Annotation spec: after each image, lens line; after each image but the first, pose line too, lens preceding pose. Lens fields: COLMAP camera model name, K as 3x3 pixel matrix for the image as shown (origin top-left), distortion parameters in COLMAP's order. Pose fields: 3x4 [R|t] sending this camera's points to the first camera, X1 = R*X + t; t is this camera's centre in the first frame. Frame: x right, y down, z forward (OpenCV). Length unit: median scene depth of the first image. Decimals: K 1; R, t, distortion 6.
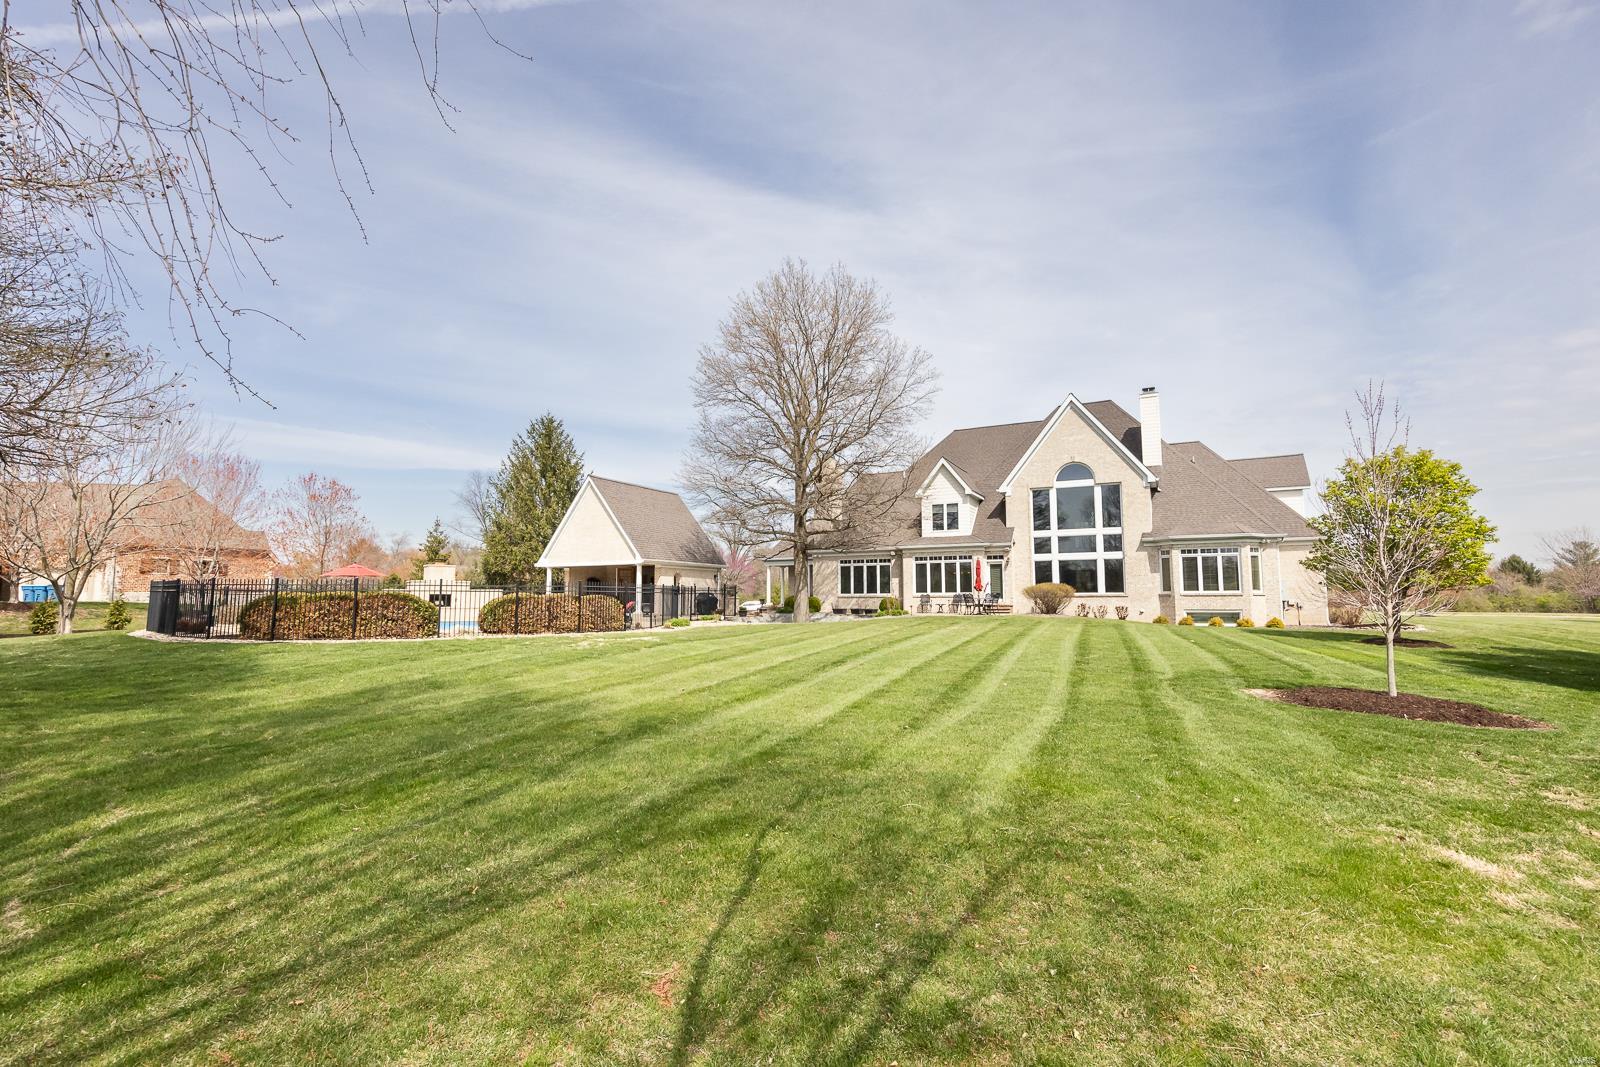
lens RADIAL K [[682.6, 0, 806.5], [0, 682.6, 536.3], [0, 0, 1]] dist [-0.017783, 0.000105]
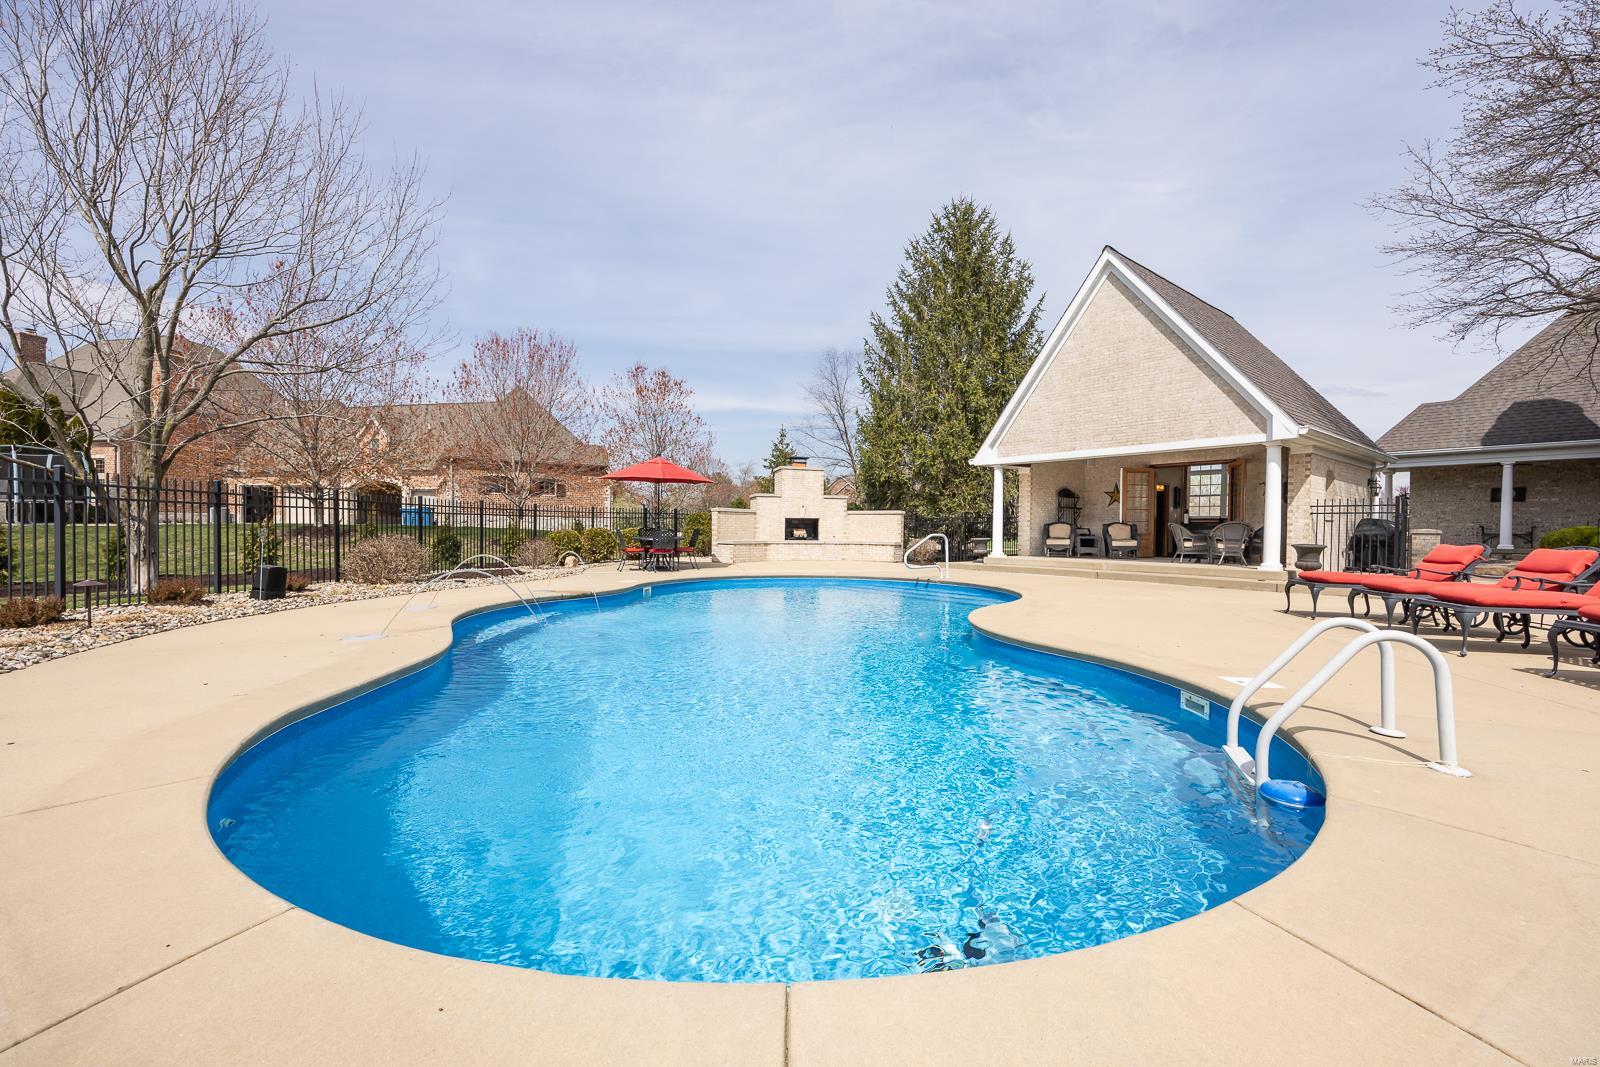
lens RADIAL K [[647.5, 0, 809.8], [0, 647.5, 536.0], [0, 0, 1]] dist [-0.000152, -0.000348]
pose [[0.904212, 0.017268, -0.426735, -0.302510], [0.022852, 0.995795, 0.088716, 0.052586], [0.426473, -0.089970, 0.900015, 0.513578]]
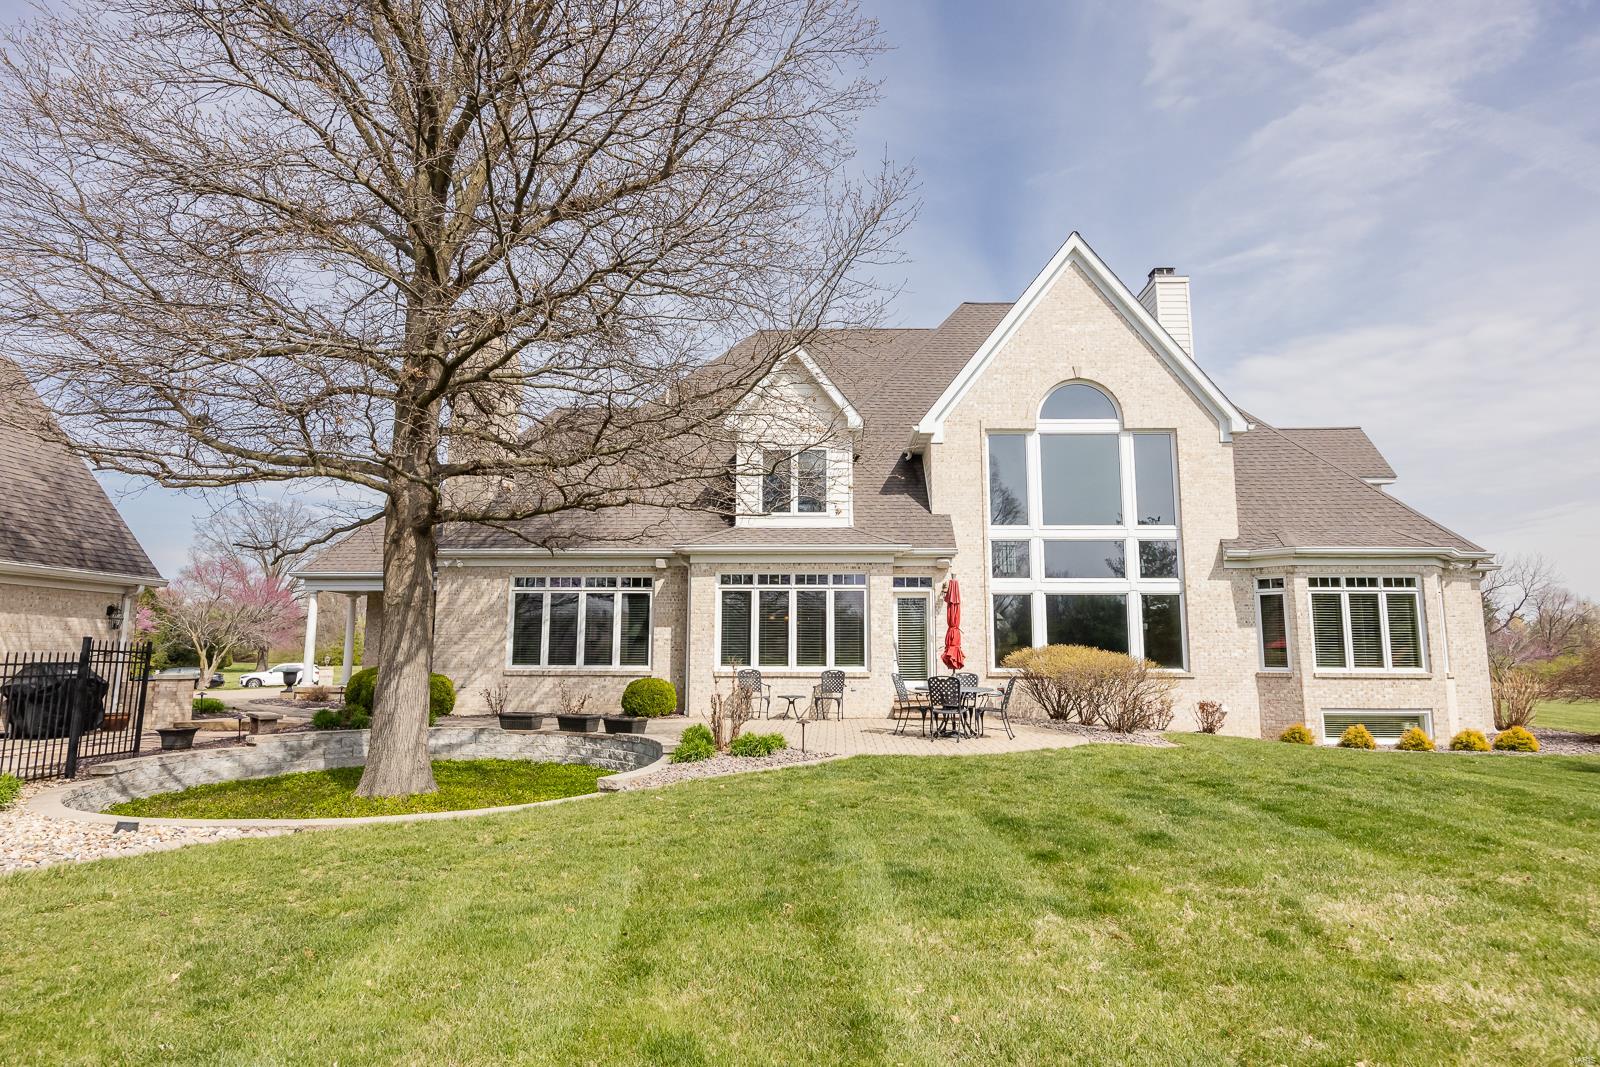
lens RADIAL K [[874.0, 0, 800.0], [0, 874.0, 533.5], [0, 0, 1]] dist [-0.000505, 0.000133]
pose [[0.907828, 0.064725, 0.414319, -0.011541], [-0.043191, 0.997194, -0.061145, 0.036514], [-0.417114, 0.037615, 0.908076, 0.530304]]
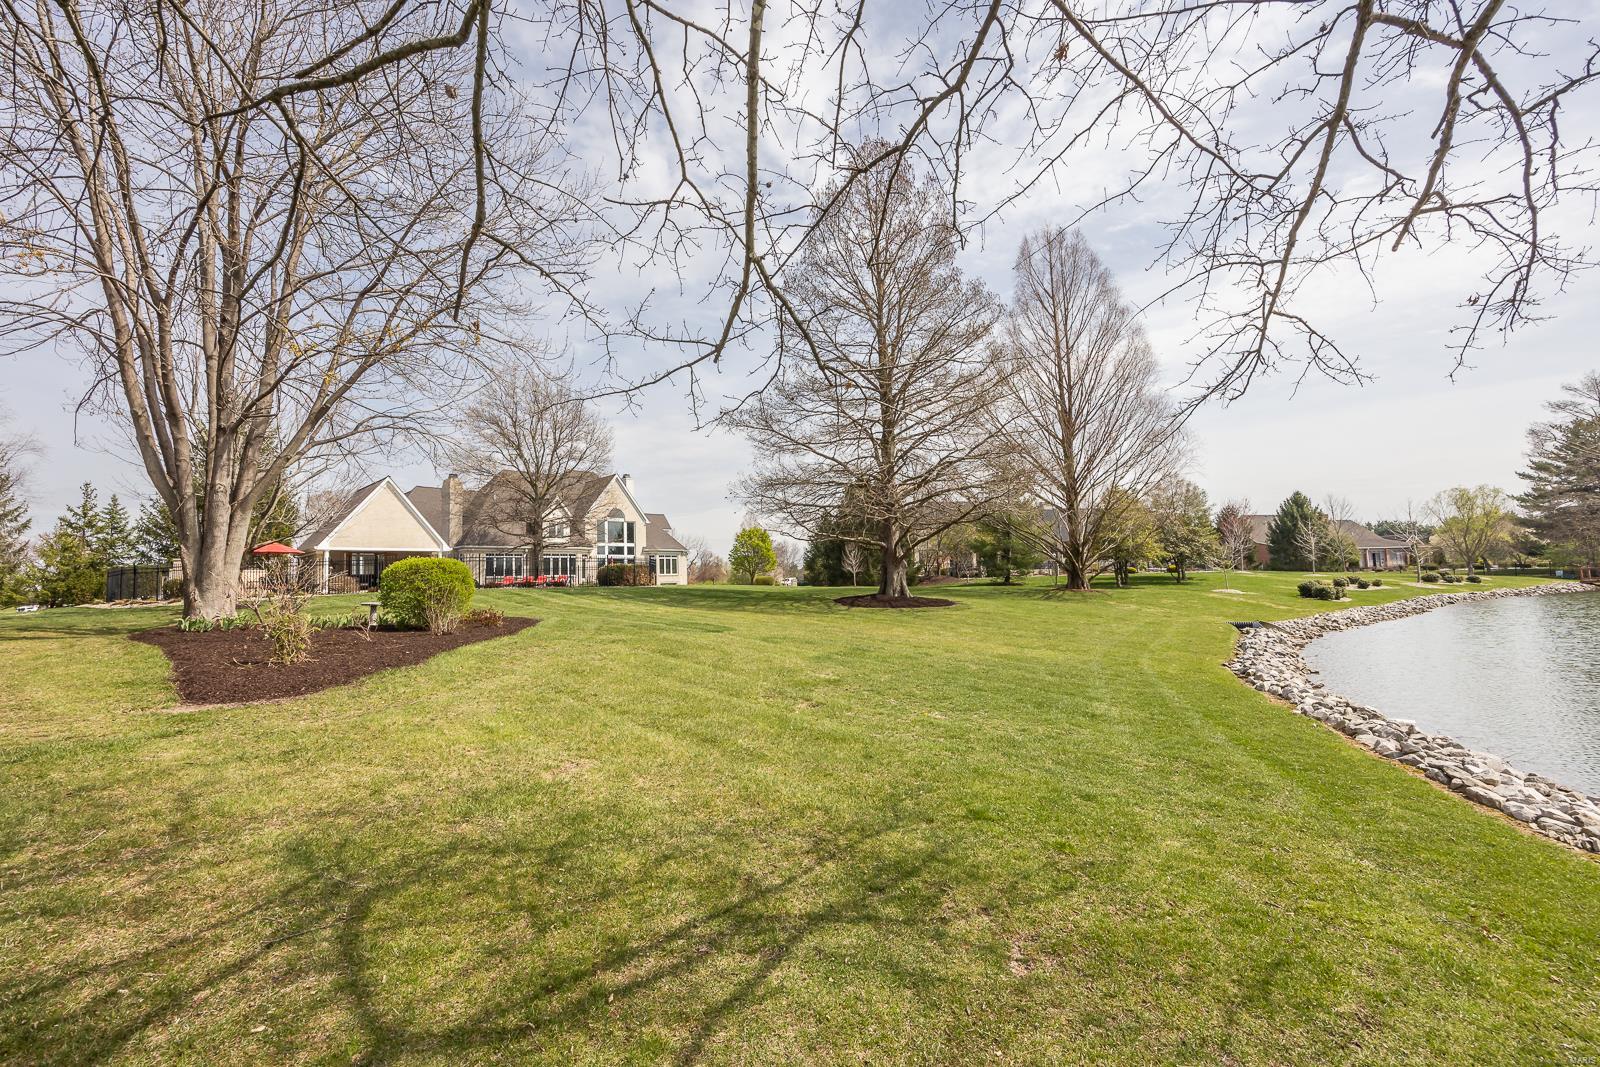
lens RADIAL K [[655.4, 0, 806.1], [0, 655.4, 527.5], [0, 0, 1]] dist [-0.002425, -0.000133]
pose [[0.300440, 0.077718, 0.950629, -1.215117], [-0.055035, 0.996427, -0.064069, 0.035204], [-0.952212, -0.033069, 0.303644, -0.109137]]
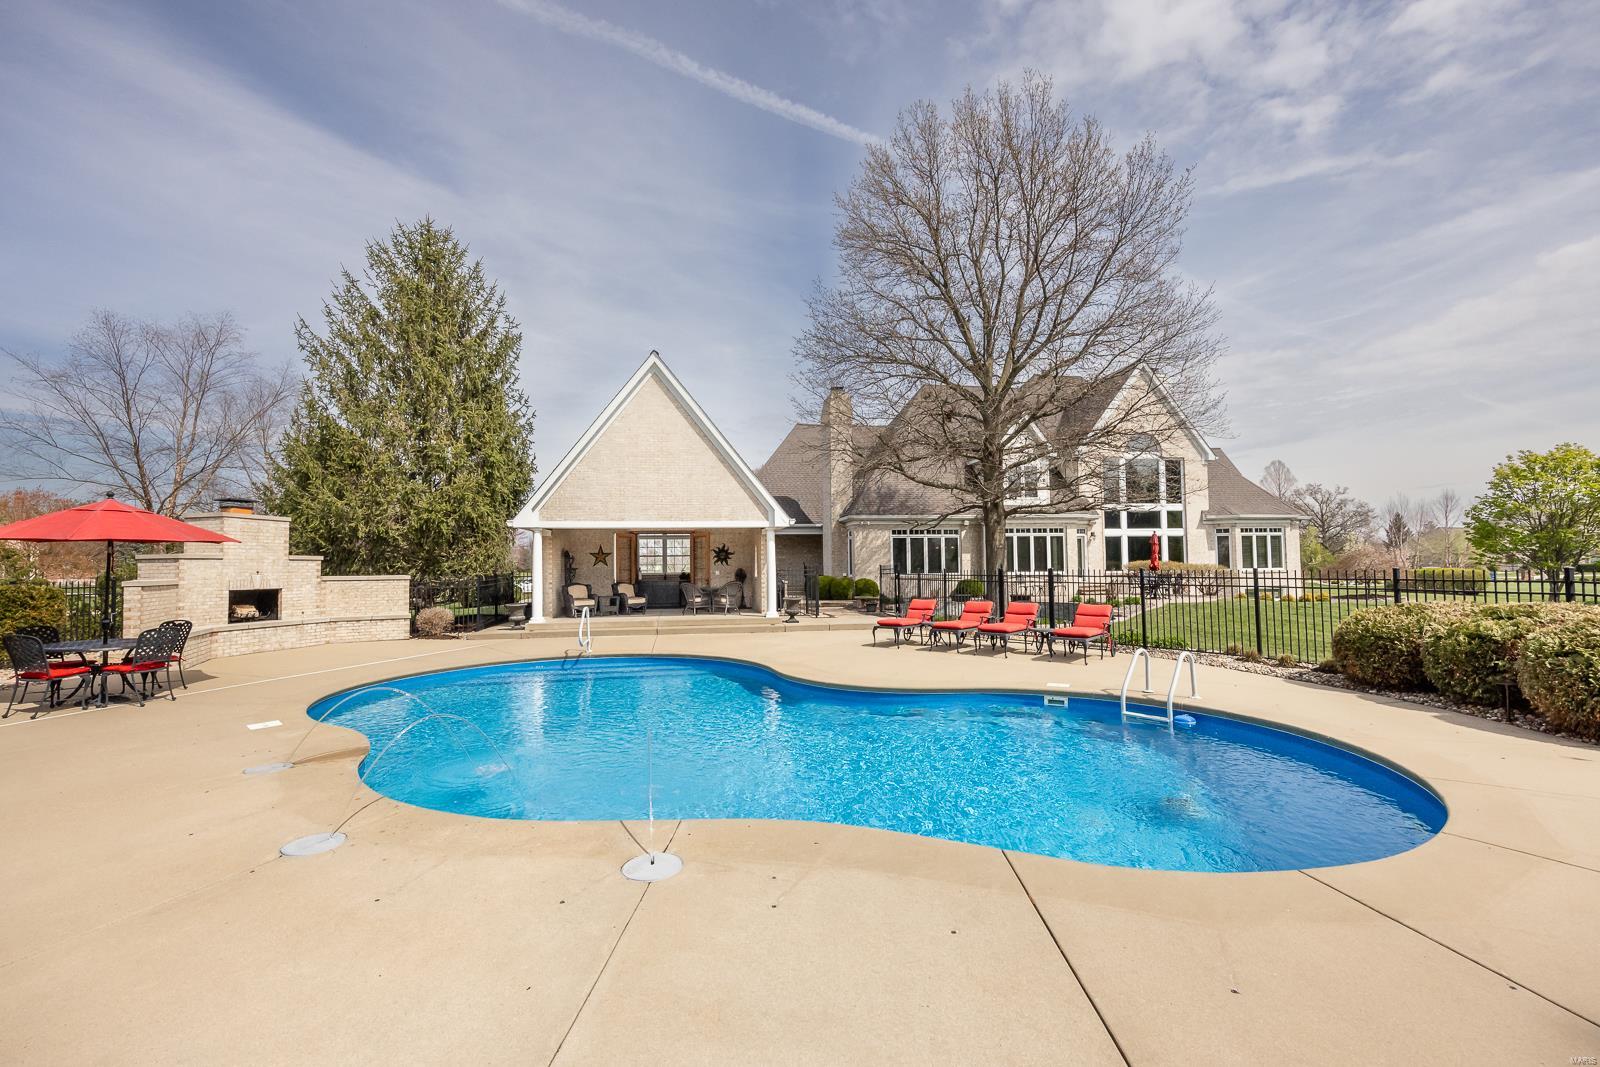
lens RADIAL K [[659.5, 0, 787.9], [0, 659.5, 544.8], [0, 0, 1]] dist [0.000496, 0.000044]
pose [[0.814312, 0.013593, 0.580268, -0.514865], [-0.040043, 0.998659, 0.032800, 0.034902], [-0.579045, -0.049945, 0.813765, 0.513929]]
